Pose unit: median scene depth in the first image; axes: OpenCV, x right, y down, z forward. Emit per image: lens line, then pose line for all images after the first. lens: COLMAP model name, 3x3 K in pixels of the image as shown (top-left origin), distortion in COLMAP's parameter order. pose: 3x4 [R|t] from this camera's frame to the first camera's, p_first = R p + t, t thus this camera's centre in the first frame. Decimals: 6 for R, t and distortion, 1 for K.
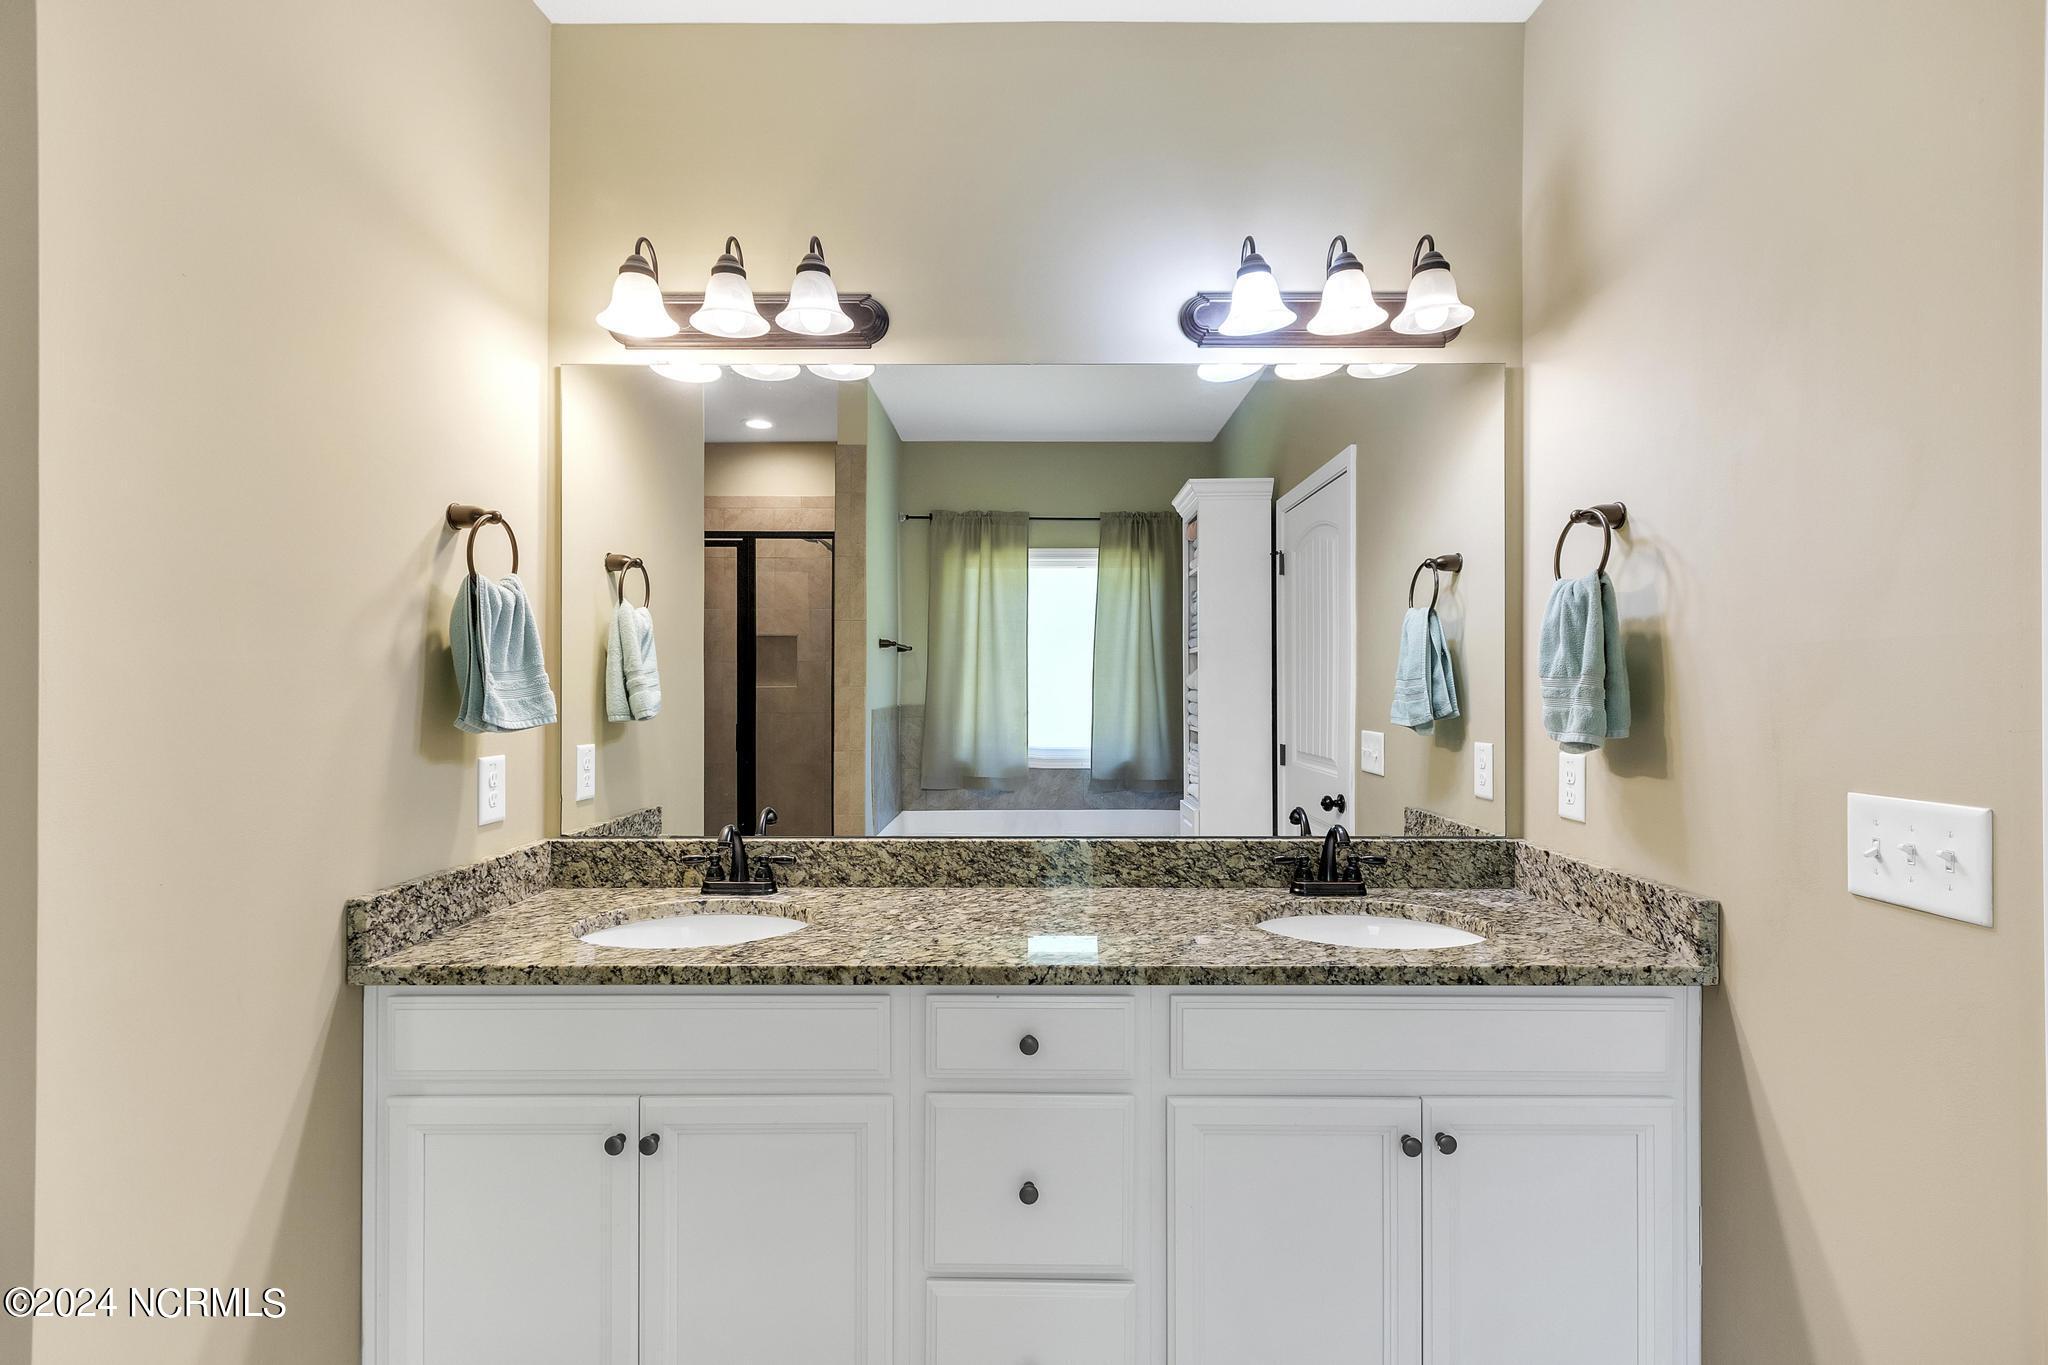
lens RADIAL K [[903.5, 0, 1035.6], [0, 903.5, 686.5], [0, 0, 1]] dist [-0.000475, -0.000059]
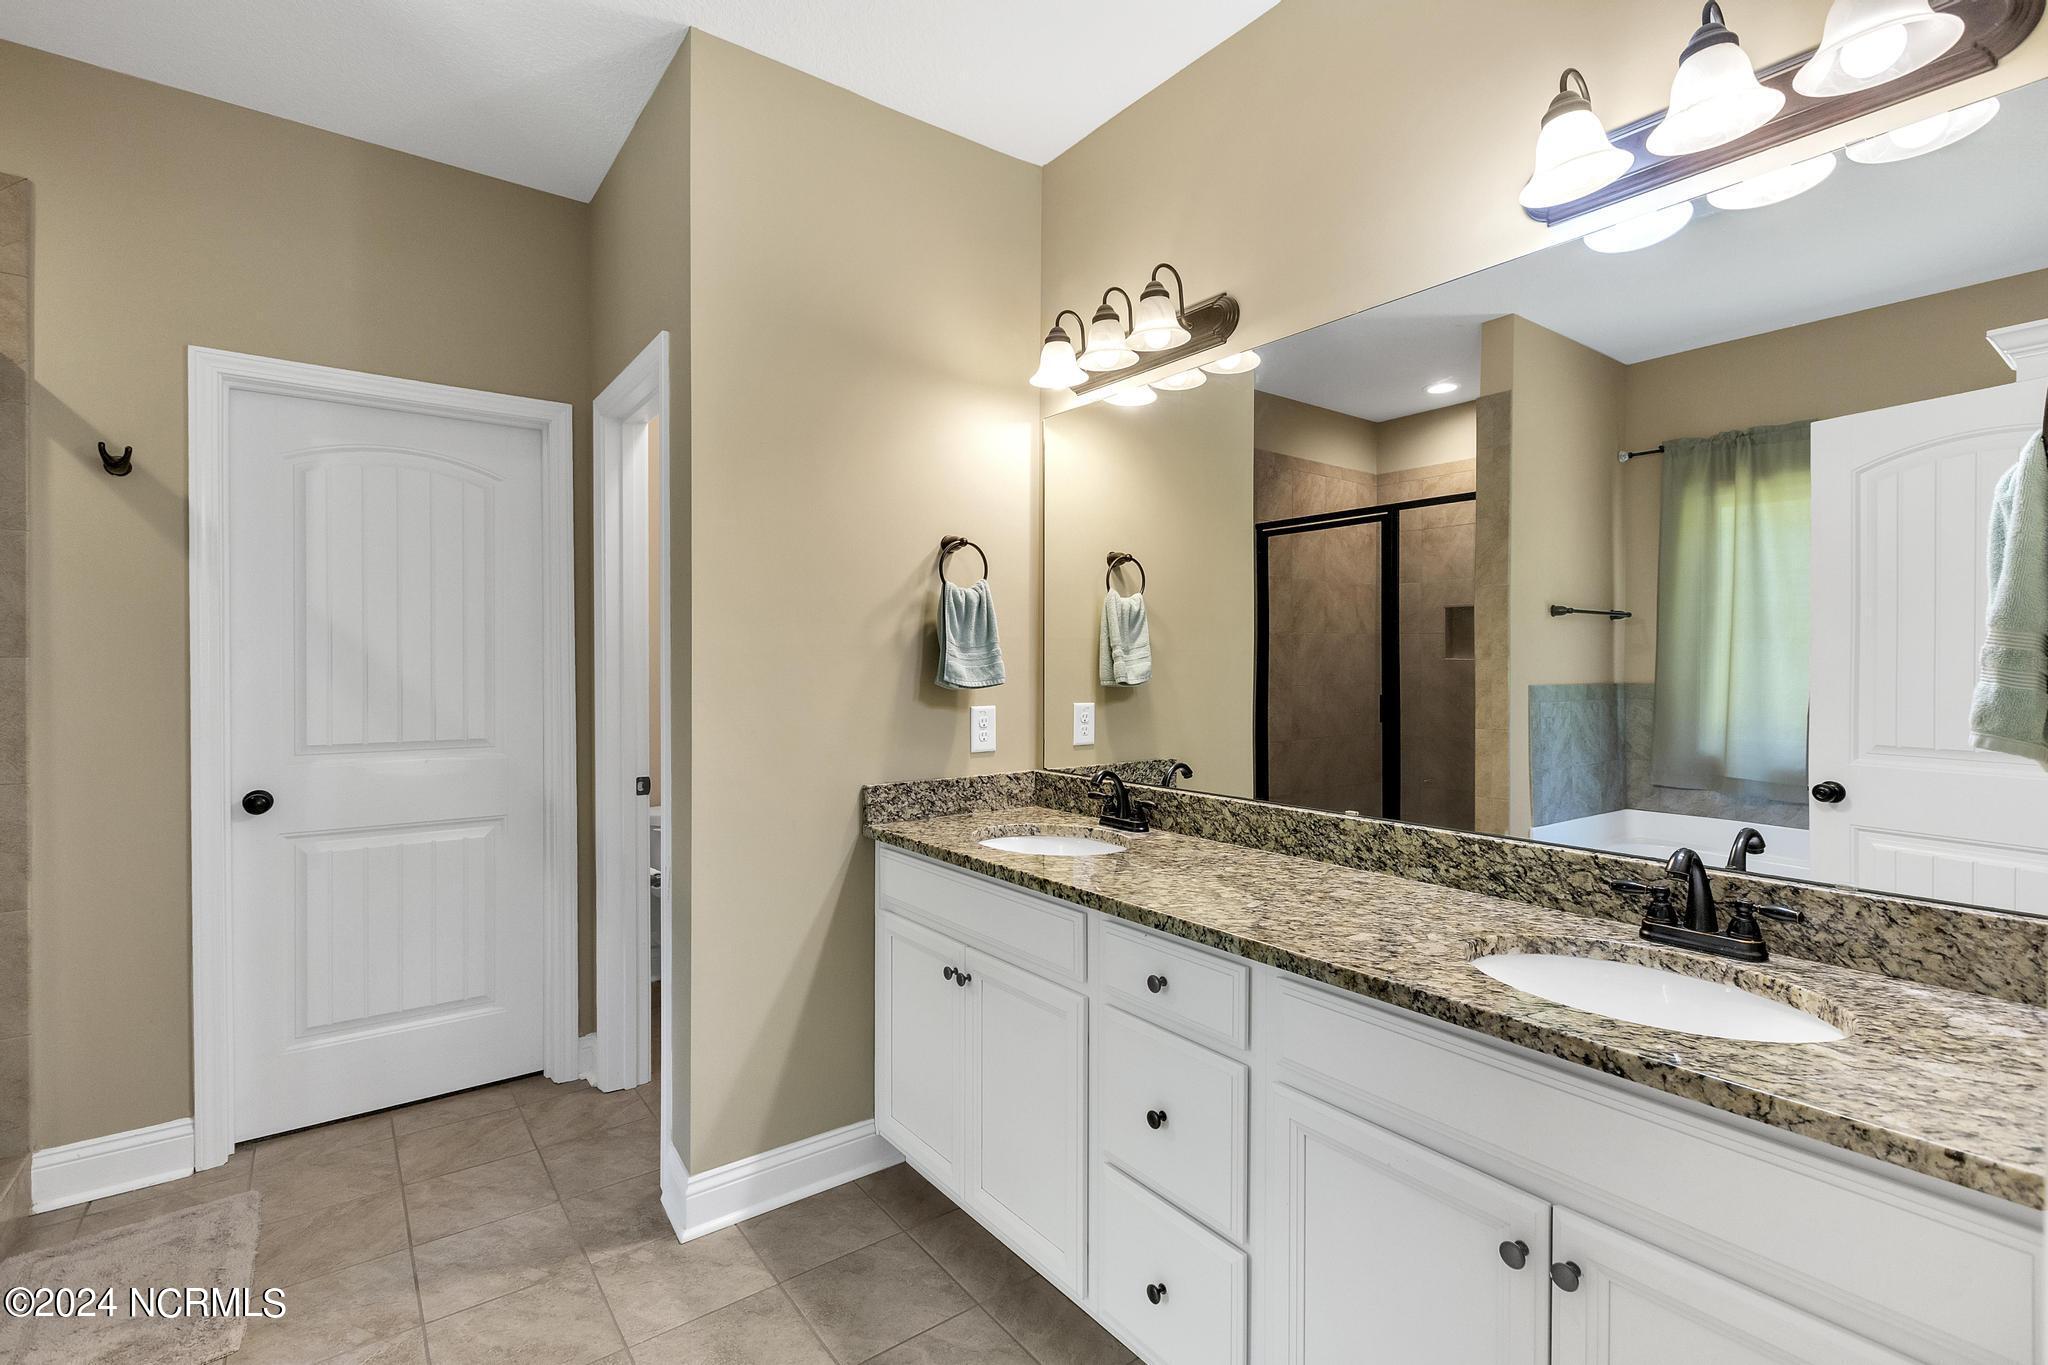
lens RADIAL K [[906.8, 0, 1026.1], [0, 906.8, 672.3], [0, 0, 1]] dist [0.000838, -0.000773]
pose [[0.615649, 0.008104, -0.787979, 0.541495], [0.000932, 0.999939, 0.011012, 0.006710], [0.788020, -0.007514, 0.615604, 0.148456]]
